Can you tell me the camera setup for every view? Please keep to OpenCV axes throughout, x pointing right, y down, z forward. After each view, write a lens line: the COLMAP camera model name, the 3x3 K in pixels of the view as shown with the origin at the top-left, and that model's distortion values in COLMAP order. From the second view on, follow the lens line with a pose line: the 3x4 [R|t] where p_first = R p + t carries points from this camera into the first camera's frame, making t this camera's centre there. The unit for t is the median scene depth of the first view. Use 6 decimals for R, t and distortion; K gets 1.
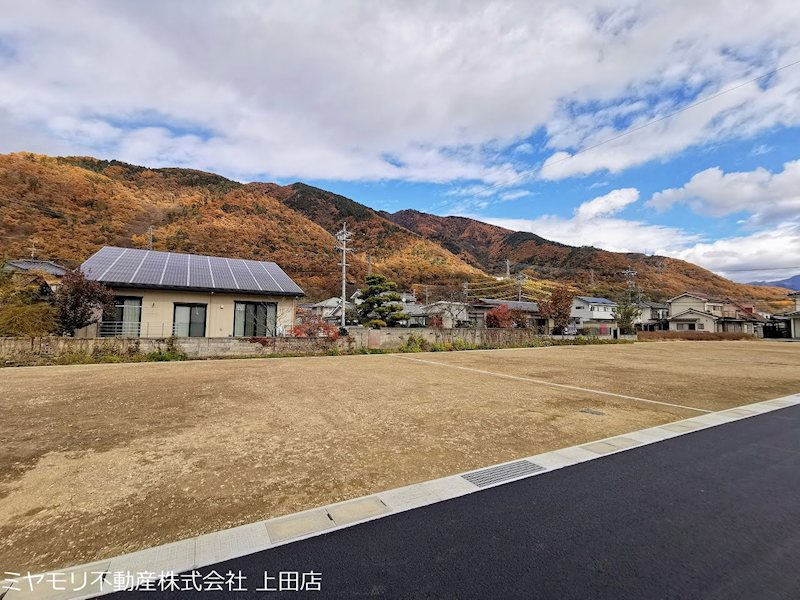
lens RADIAL K [[364.1, 0, 395.8], [0, 364.1, 289.3], [0, 0, 1]] dist [-0.001372, 0.001369]
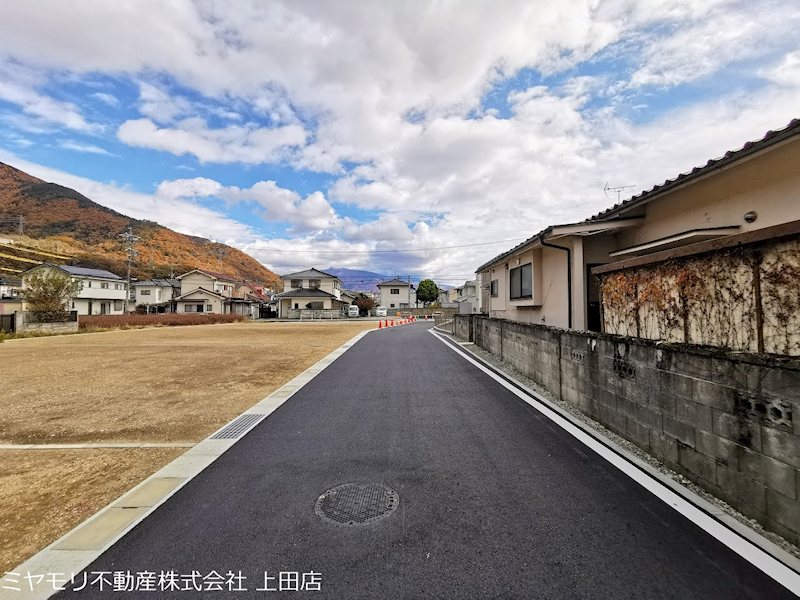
lens RADIAL K [[346.2, 0, 378.9], [0, 346.2, 300.0], [0, 0, 1]] dist [-0.002463, -0.000308]
pose [[0.528083, 0.010244, 0.849131, 0.100001], [-0.072794, 0.996793, 0.033245, 0.006961], [-0.846067, -0.079368, 0.527135, 0.057444]]
